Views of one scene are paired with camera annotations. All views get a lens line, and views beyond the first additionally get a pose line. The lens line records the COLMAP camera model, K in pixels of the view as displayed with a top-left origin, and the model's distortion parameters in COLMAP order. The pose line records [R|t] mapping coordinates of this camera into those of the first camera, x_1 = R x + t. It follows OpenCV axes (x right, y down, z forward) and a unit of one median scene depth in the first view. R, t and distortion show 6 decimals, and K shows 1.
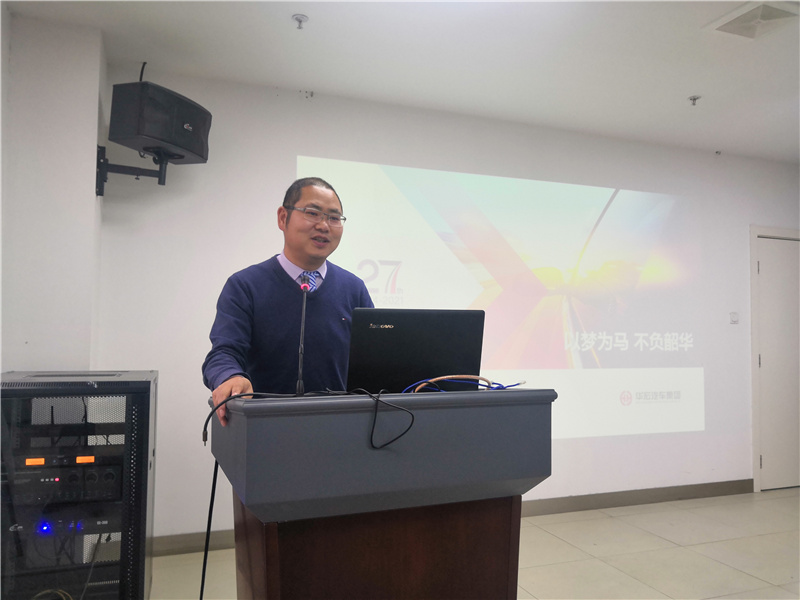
lens RADIAL K [[629.8, 0, 400.0], [0, 629.8, 300.0], [0, 0, 1]] dist [0.001863, -0.005351]
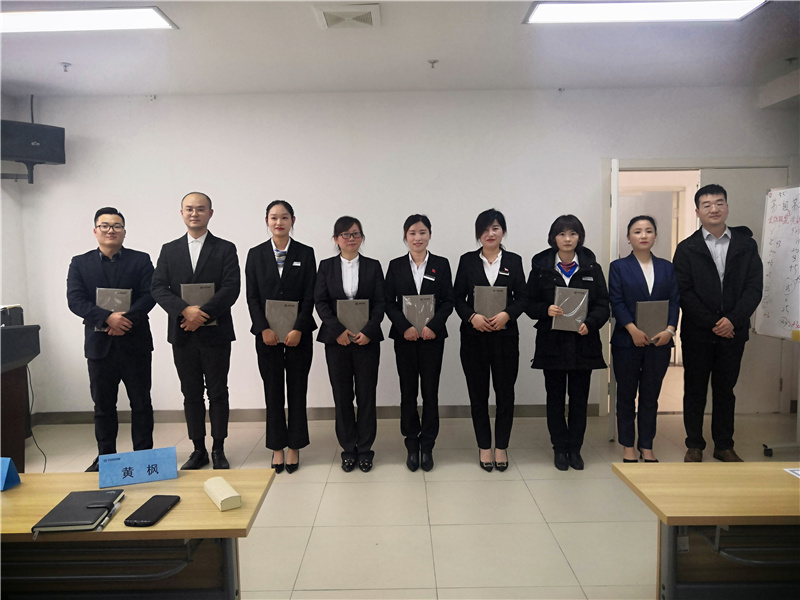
lens RADIAL K [[632.5, 0, 400.0], [0, 632.5, 300.0], [0, 0, 1]] dist [-0.001312, -0.005677]
pose [[0.936609, 0.000567, -0.350377, 1.091918], [0.043680, 0.992009, 0.118367, -0.052981], [0.347644, -0.126168, 0.929099, -0.142984]]
